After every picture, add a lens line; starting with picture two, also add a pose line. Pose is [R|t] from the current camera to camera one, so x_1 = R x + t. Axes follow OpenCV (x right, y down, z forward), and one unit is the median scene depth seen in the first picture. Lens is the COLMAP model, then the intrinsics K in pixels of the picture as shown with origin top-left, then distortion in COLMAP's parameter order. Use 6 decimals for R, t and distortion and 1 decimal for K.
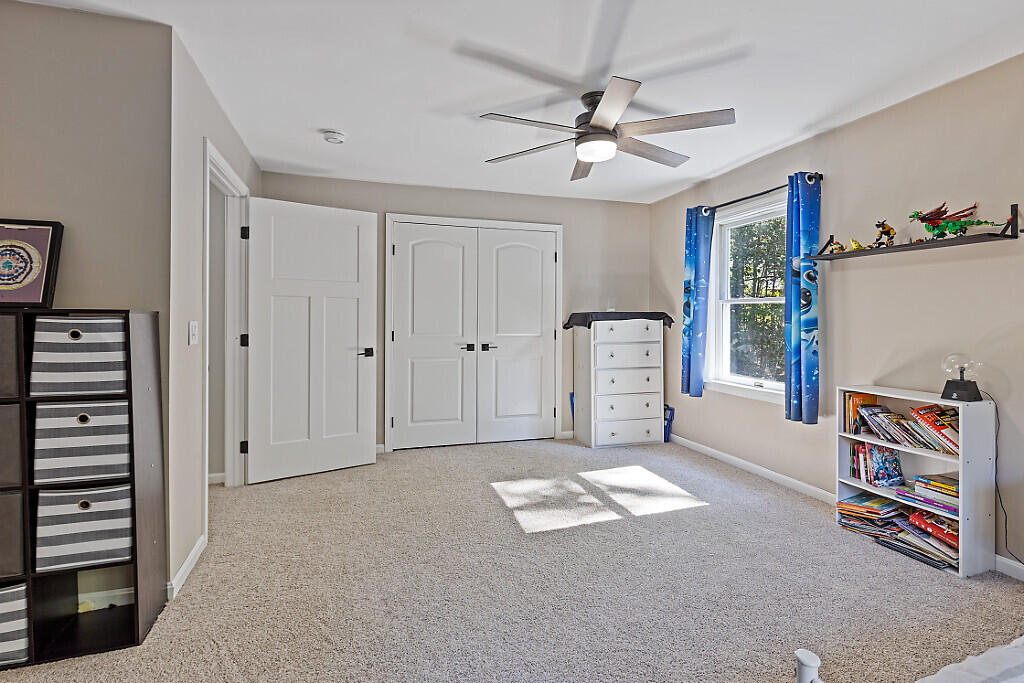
lens RADIAL K [[472.7, 0, 508.8], [0, 472.7, 329.3], [0, 0, 1]] dist [-0.000648, -0.000250]
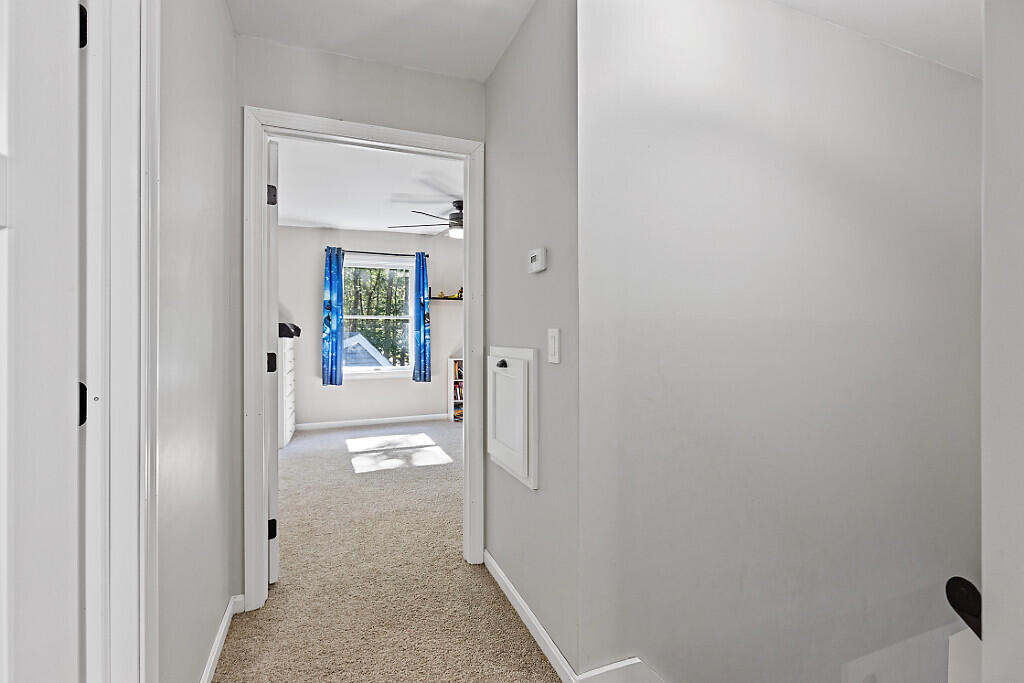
lens RADIAL K [[472.7, 0, 508.8], [0, 472.7, 329.3], [0, 0, 1]] dist [-0.000648, -0.000250]
pose [[-0.054772, -0.002249, 0.998496, -1.173160], [0.023675, 0.999713, 0.003550, -0.016408], [-0.998218, 0.023834, -0.054703, 0.667807]]
